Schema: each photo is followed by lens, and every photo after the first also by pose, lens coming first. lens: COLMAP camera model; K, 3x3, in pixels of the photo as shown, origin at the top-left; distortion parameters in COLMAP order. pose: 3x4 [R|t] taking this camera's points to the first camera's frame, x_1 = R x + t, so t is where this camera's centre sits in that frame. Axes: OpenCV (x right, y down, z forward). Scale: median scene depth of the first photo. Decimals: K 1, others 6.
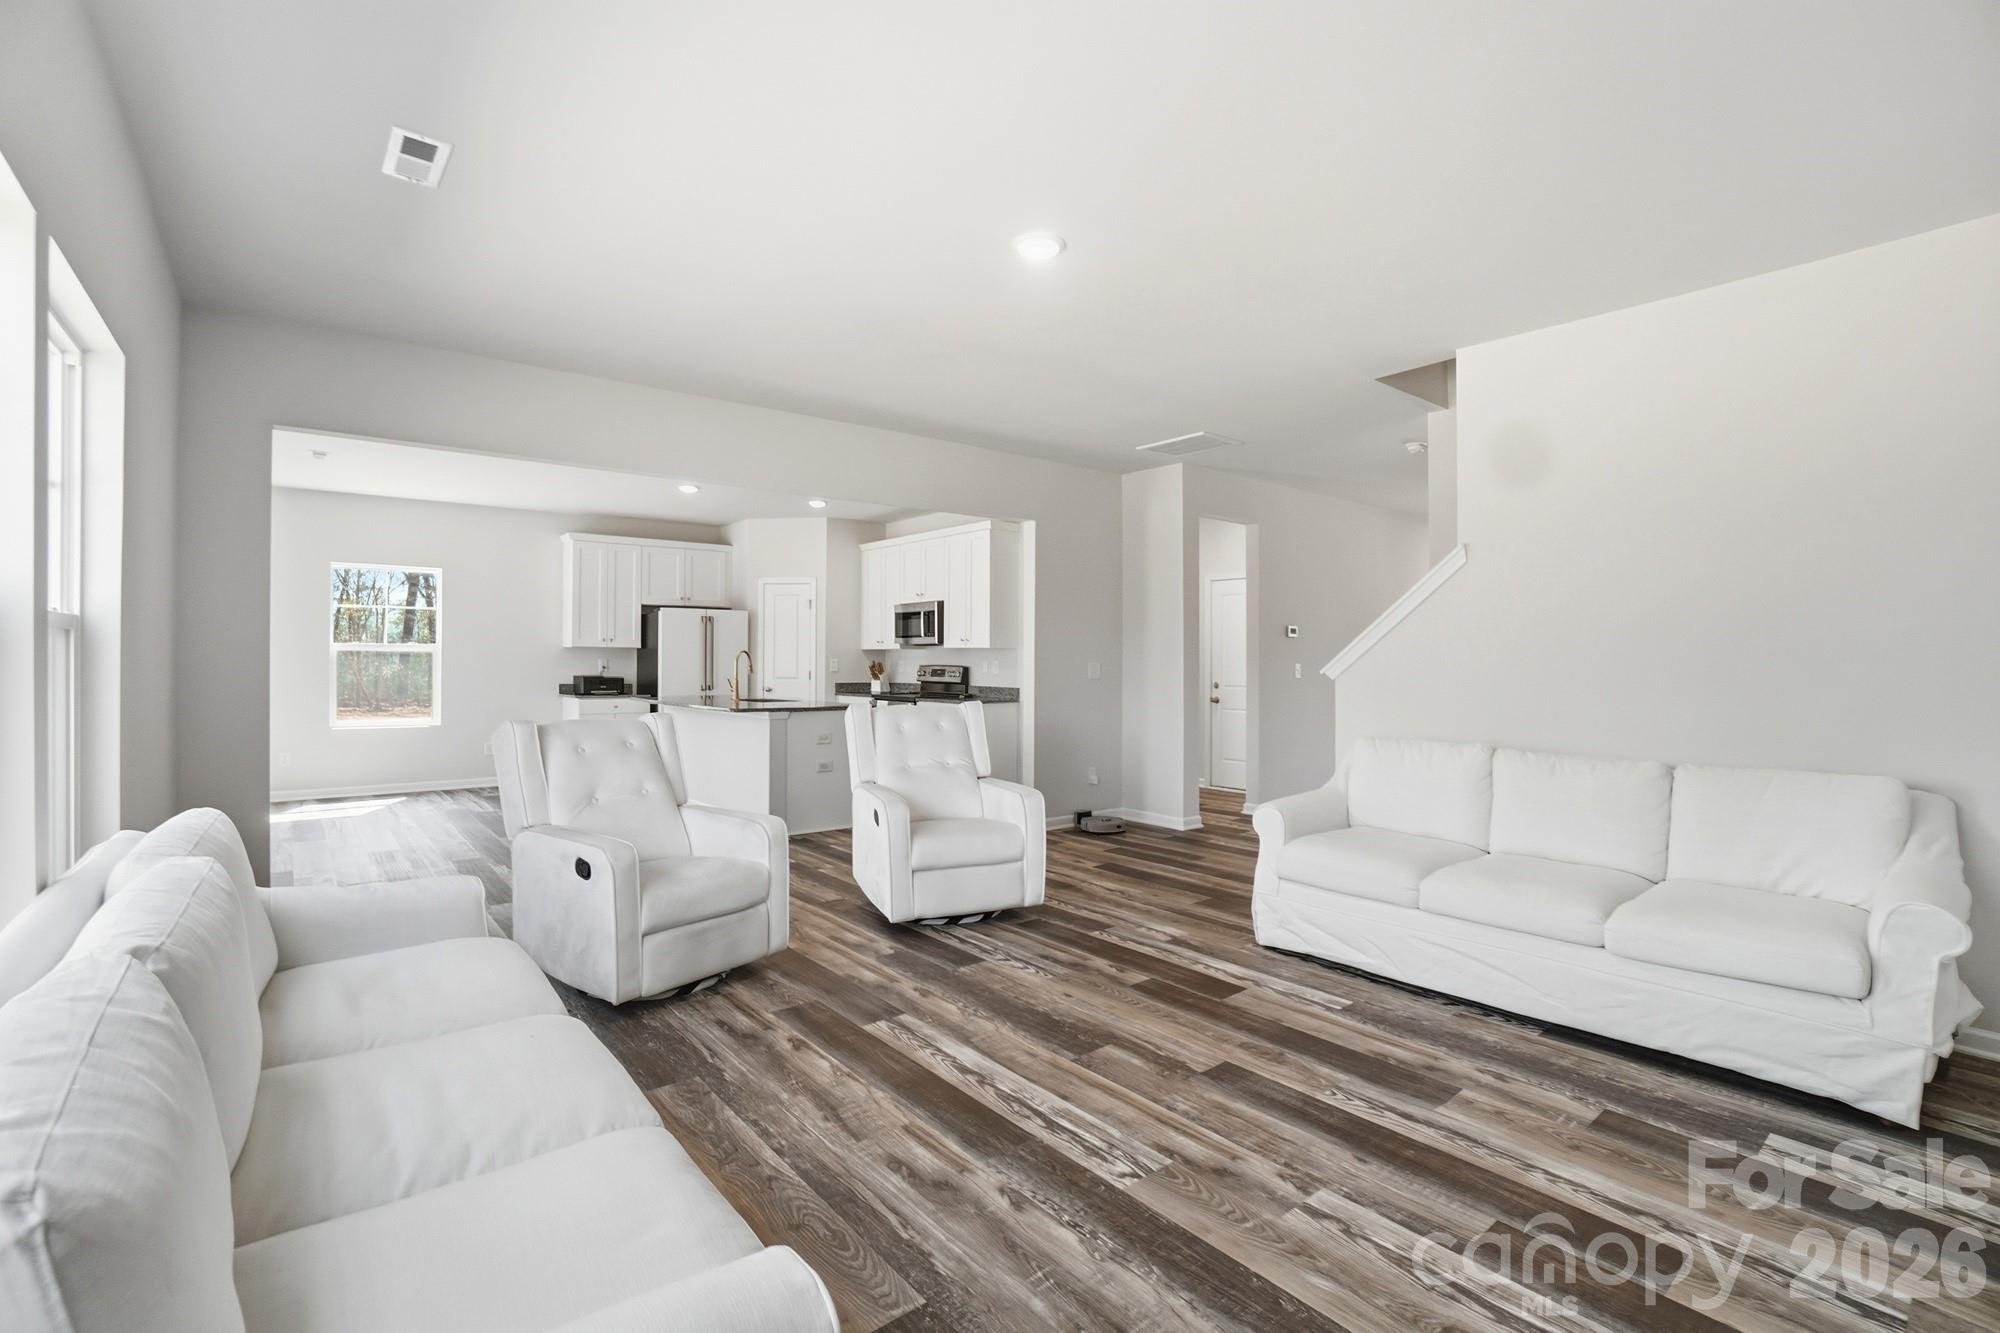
lens RADIAL K [[890.2, 0, 980.8], [0, 890.2, 660.7], [0, 0, 1]] dist [-0.054524, 0.014348]
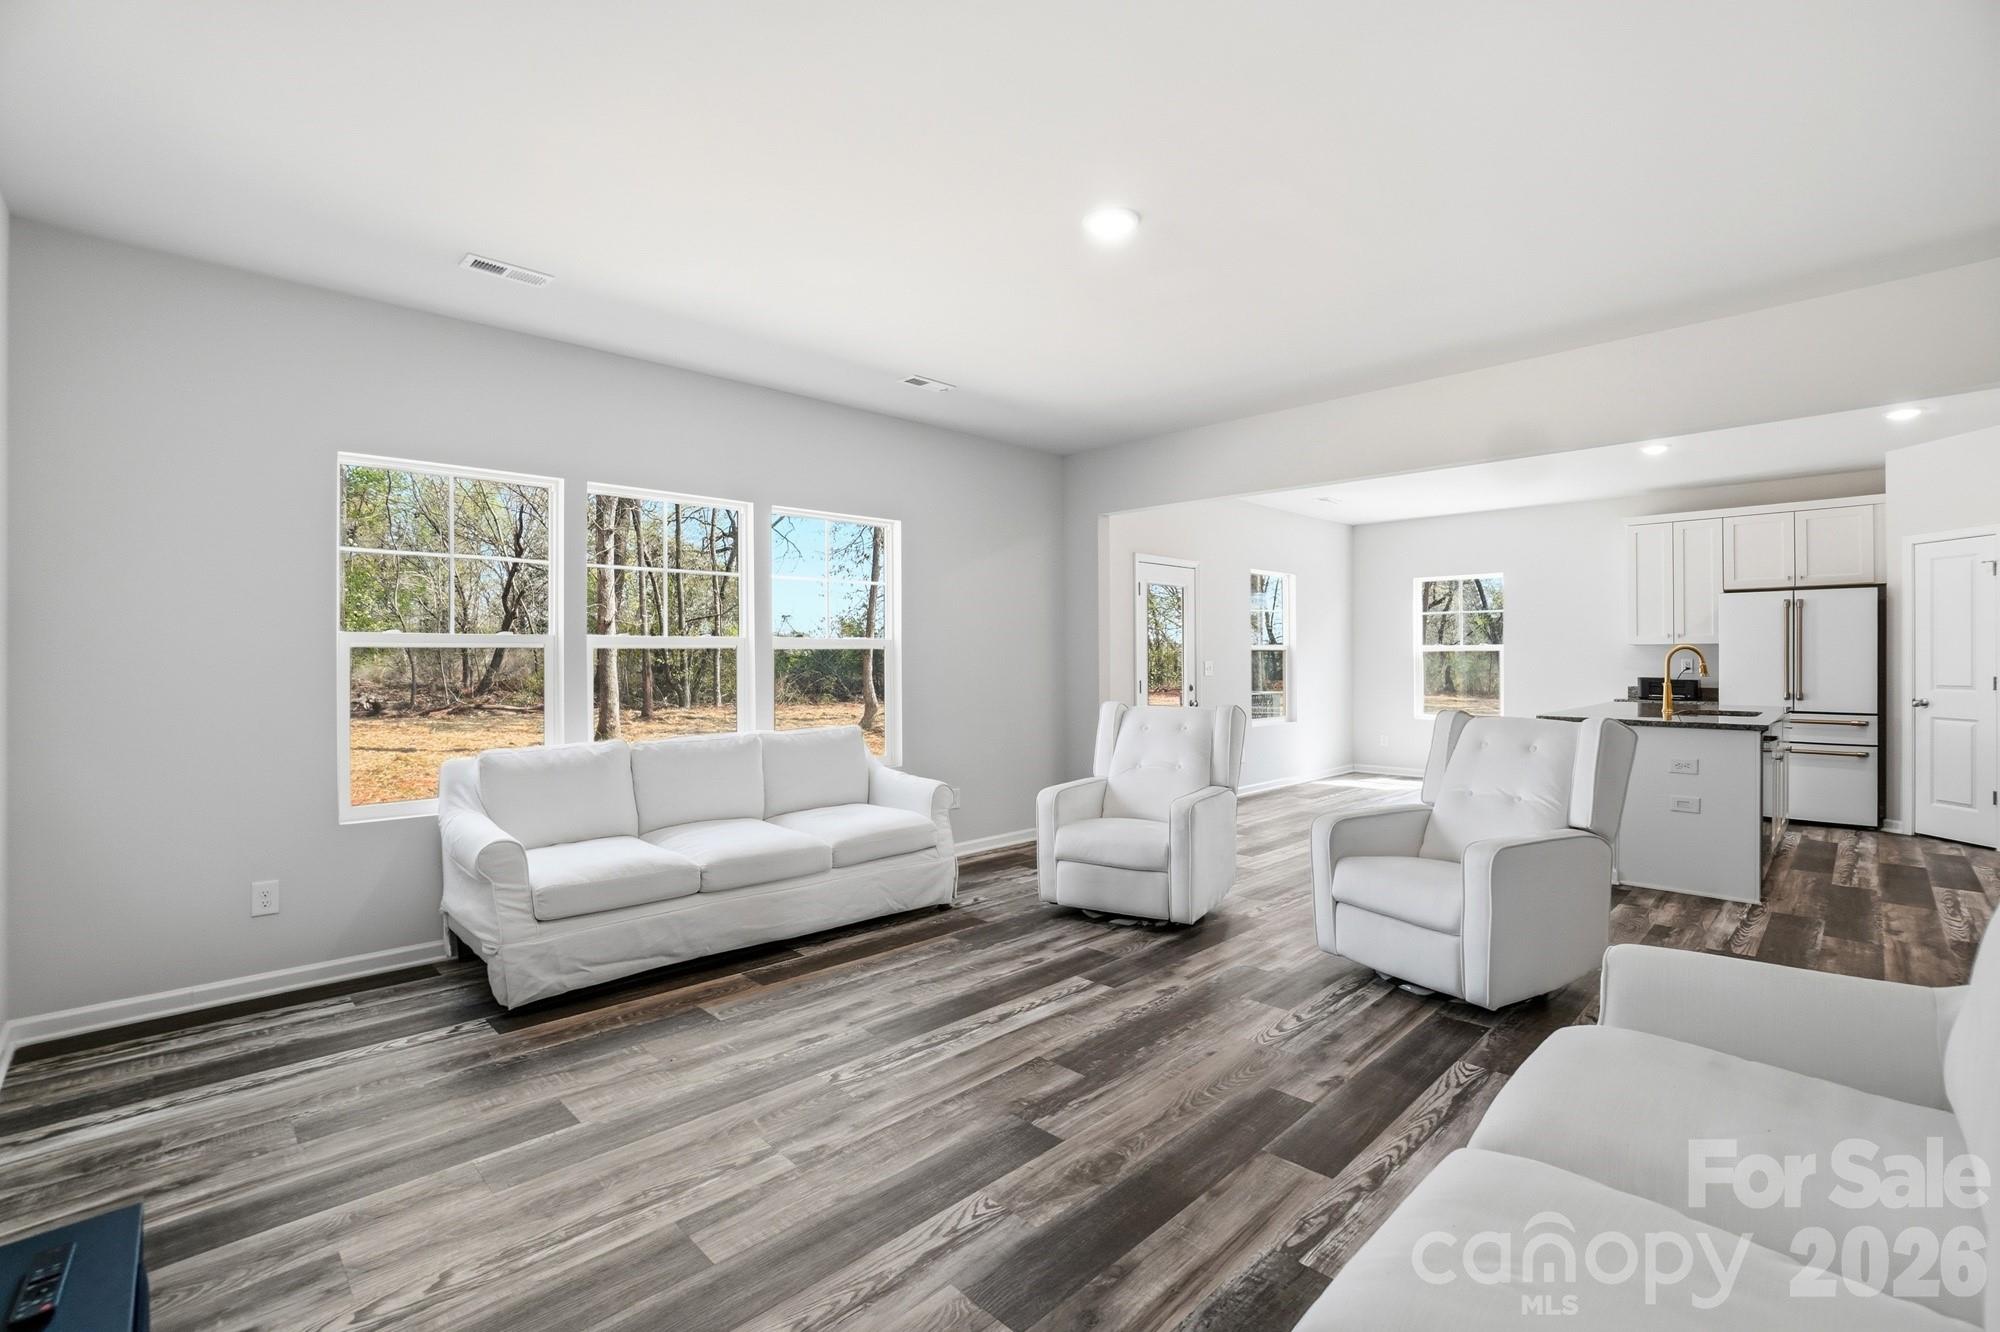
lens RADIAL K [[890.2, 0, 999.4], [0, 890.2, 656.8], [0, 0, 1]] dist [-0.054524, 0.014348]
pose [[0.093746, -0.007662, -0.995567, 1.091979], [0.002407, 0.999969, -0.007469, 0.005502], [0.995593, -0.001696, 0.093762, 0.854998]]
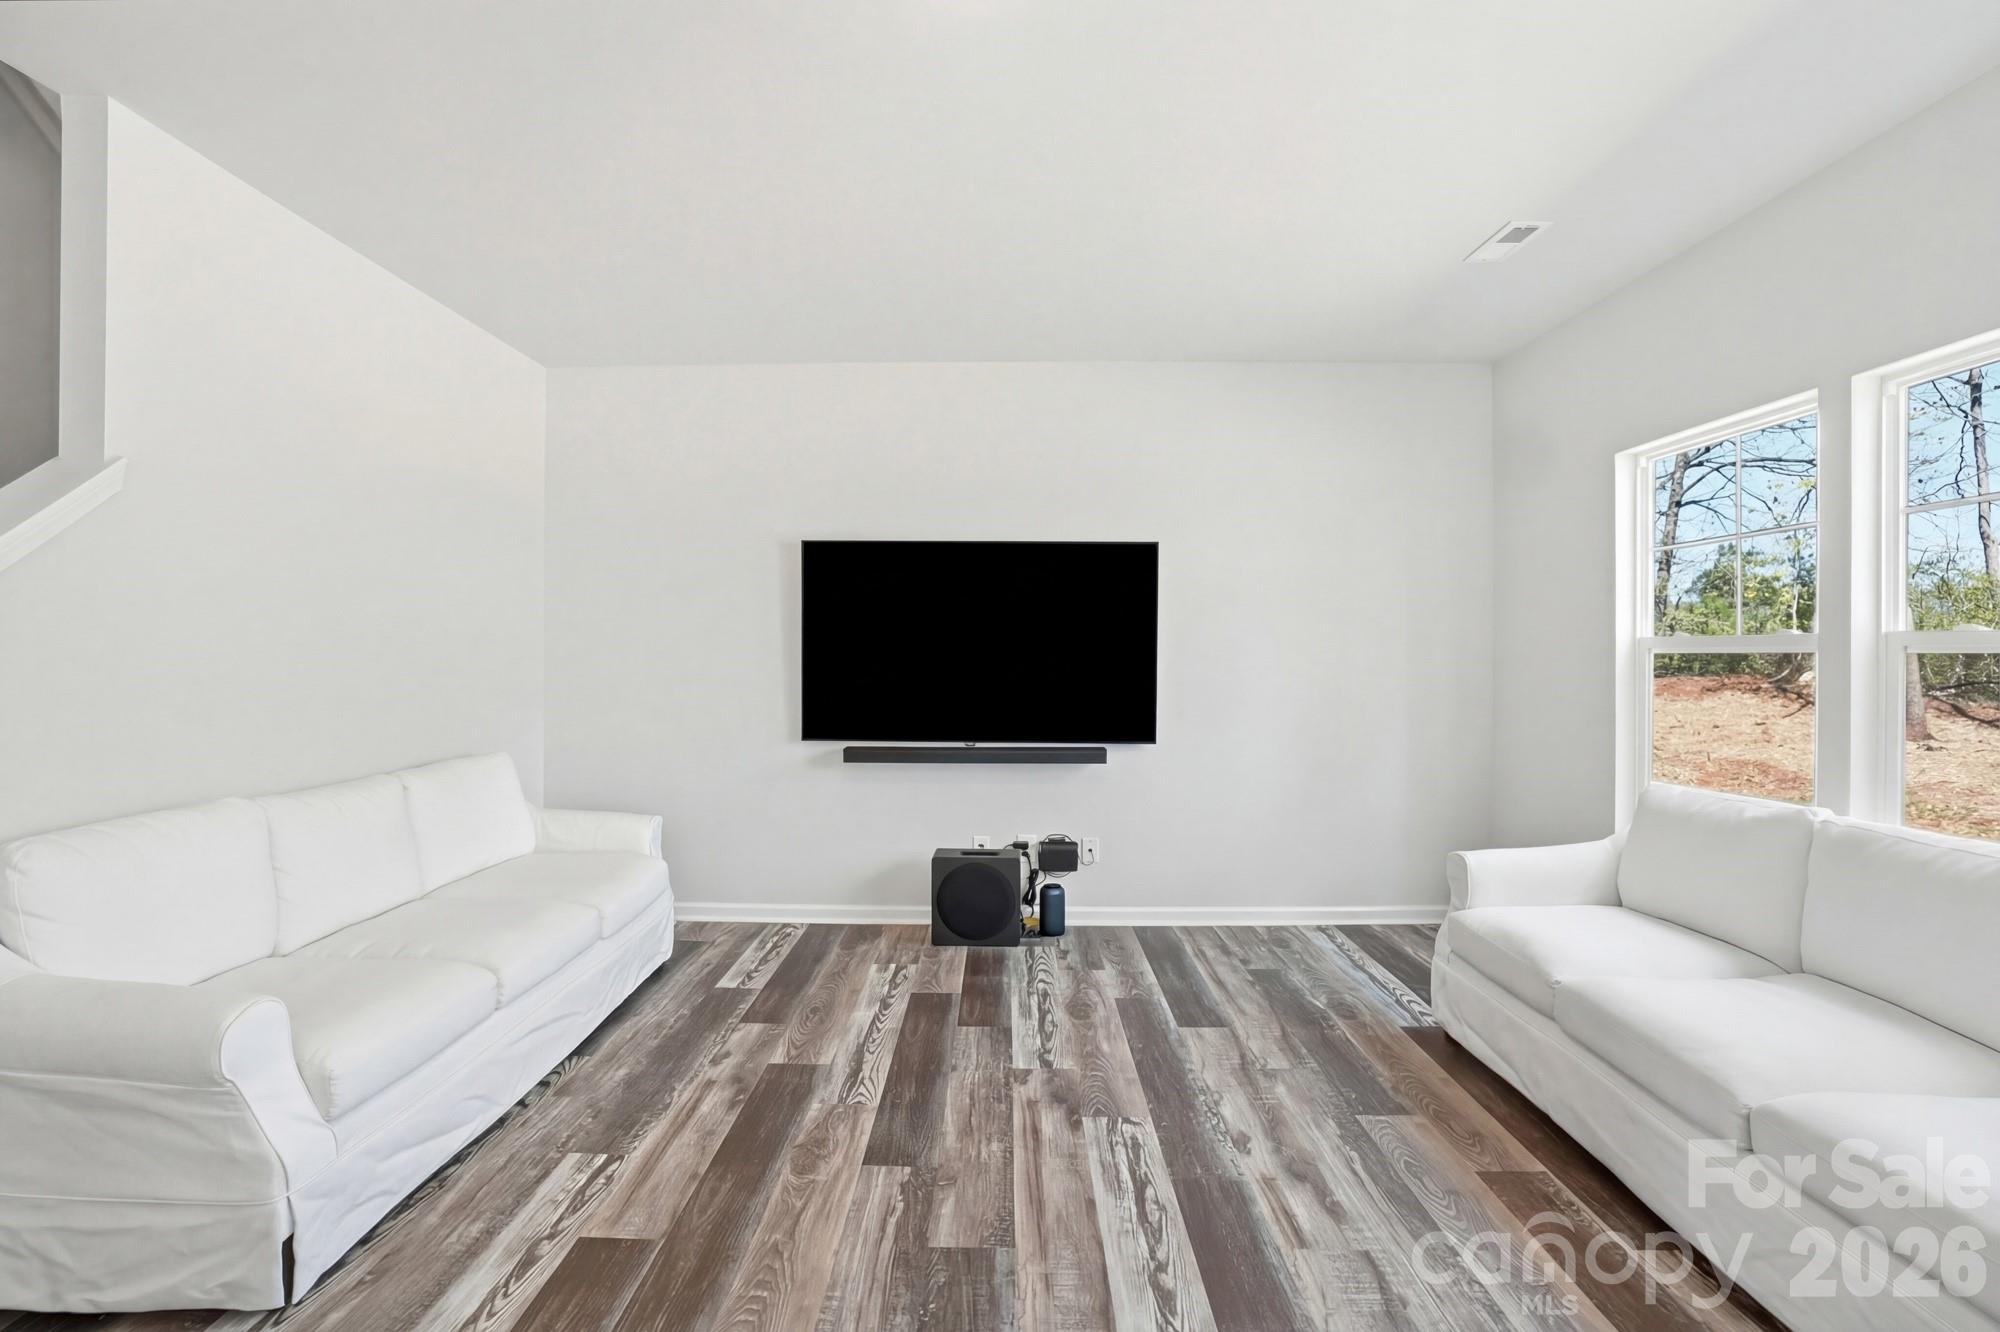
lens RADIAL K [[890.2, 0, 982.5], [0, 890.2, 662.2], [0, 0, 1]] dist [-0.054524, 0.014348]
pose [[-0.762274, -0.013801, 0.647107, -0.315561], [-0.006332, 0.999884, 0.013866, -0.018103], [-0.647223, 0.006472, -0.762273, 1.525843]]
